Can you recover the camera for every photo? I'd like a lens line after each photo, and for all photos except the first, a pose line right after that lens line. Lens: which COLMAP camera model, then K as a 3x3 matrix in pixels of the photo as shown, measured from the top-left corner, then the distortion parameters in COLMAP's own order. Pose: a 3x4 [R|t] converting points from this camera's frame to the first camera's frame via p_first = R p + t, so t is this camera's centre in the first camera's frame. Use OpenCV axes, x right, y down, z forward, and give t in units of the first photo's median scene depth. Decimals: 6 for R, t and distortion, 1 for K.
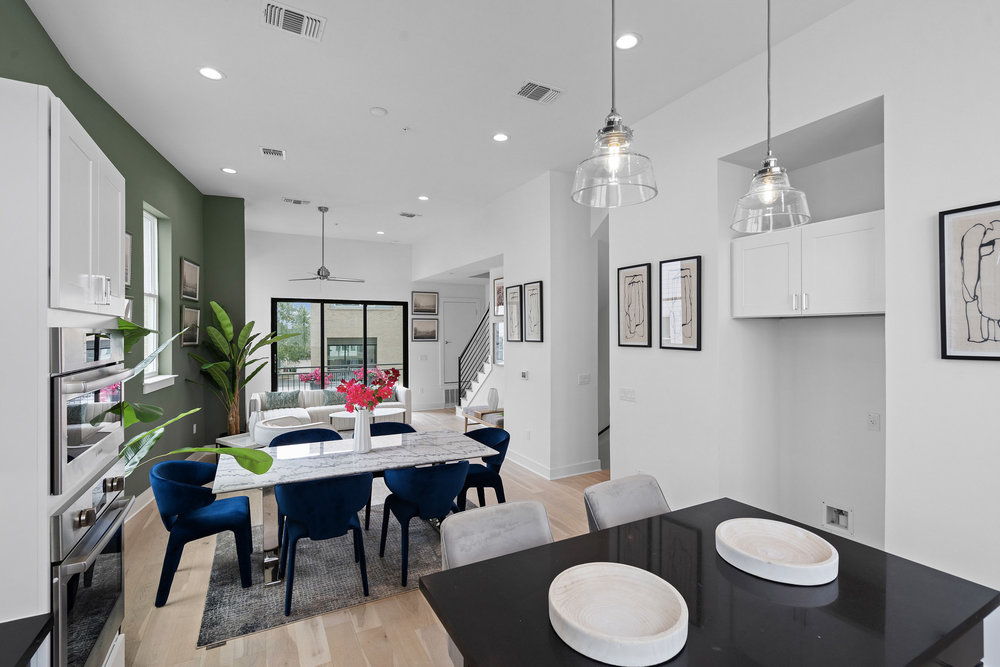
lens RADIAL K [[453.9, 0, 500.0], [0, 453.9, 333.5], [0, 0, 1]] dist [-0.002723, -0.000136]
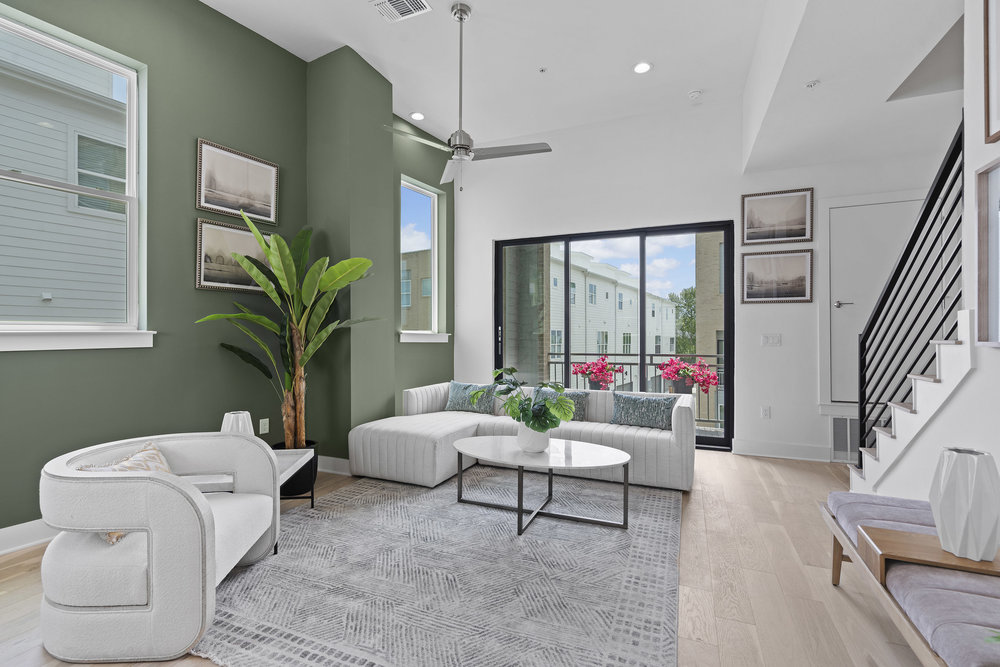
lens RADIAL K [[451.6, 0, 498.1], [0, 451.6, 333.2], [0, 0, 1]] dist [0.000415, 0.000172]
pose [[0.628899, 0.000388, -0.777487, 0.009136], [-0.002687, 0.999995, -0.001675, 0.055873], [0.777482, 0.003142, 0.628897, 0.584887]]
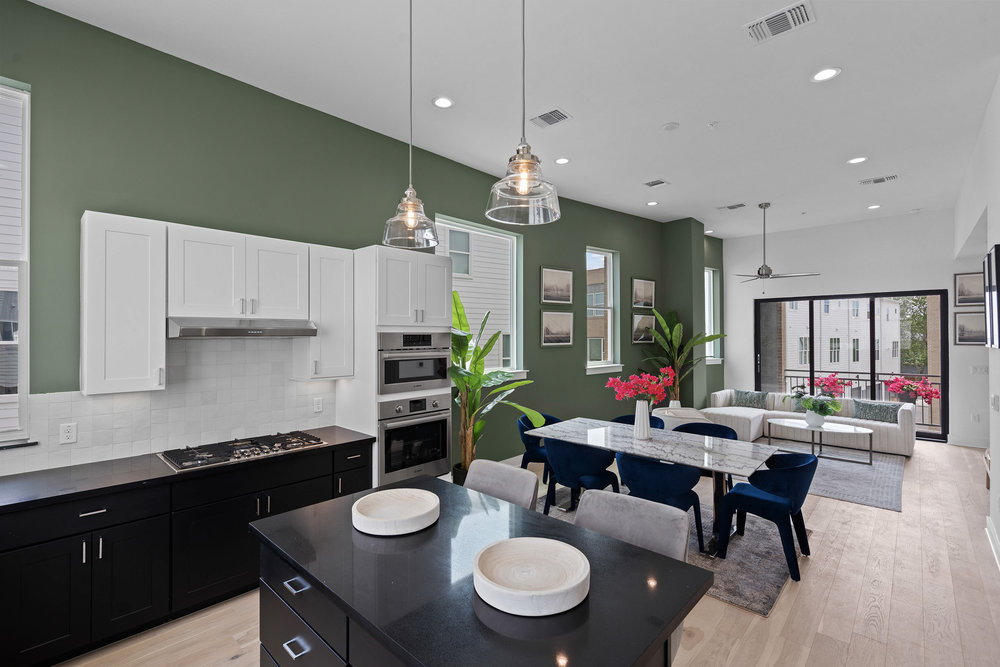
lens RADIAL K [[451.6, 0, 498.1], [0, 451.6, 333.2], [0, 0, 1]] dist [0.000415, 0.000172]
pose [[0.321166, -0.002596, -0.947019, 0.272658], [0.001983, 0.999996, -0.002069, -0.000745], [0.947021, -0.001214, 0.321170, 0.122085]]
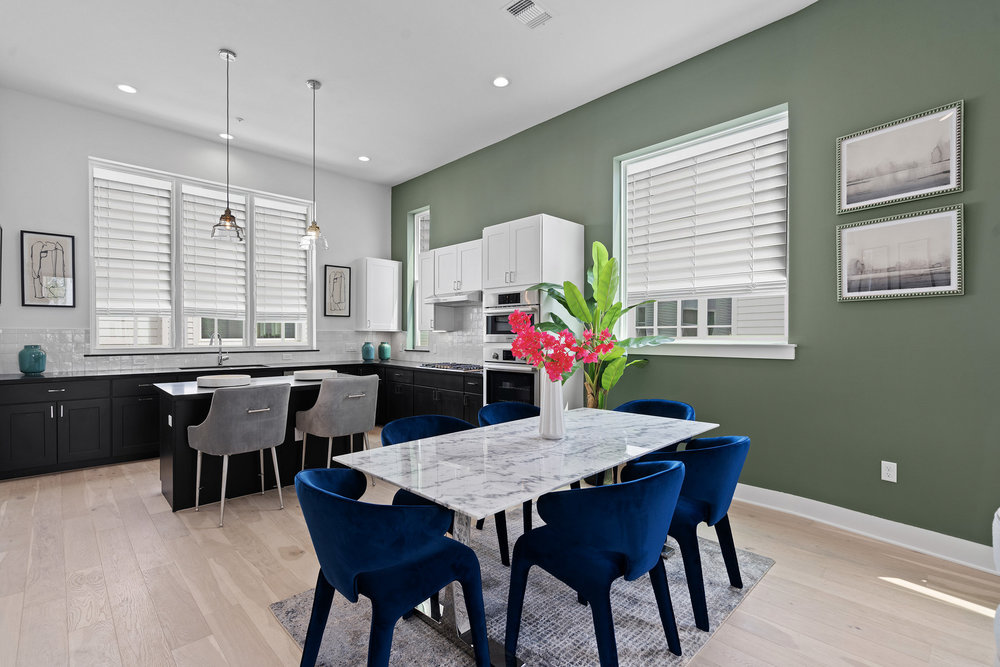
lens RADIAL K [[454.8, 0, 499.2], [0, 454.8, 340.0], [0, 0, 1]] dist [-0.000932, 0.000494]
pose [[-0.961413, -0.000434, -0.275110, -0.039118], [-0.002681, 0.999966, 0.007792, 0.050687], [0.275097, 0.008229, -0.961381, 0.713891]]
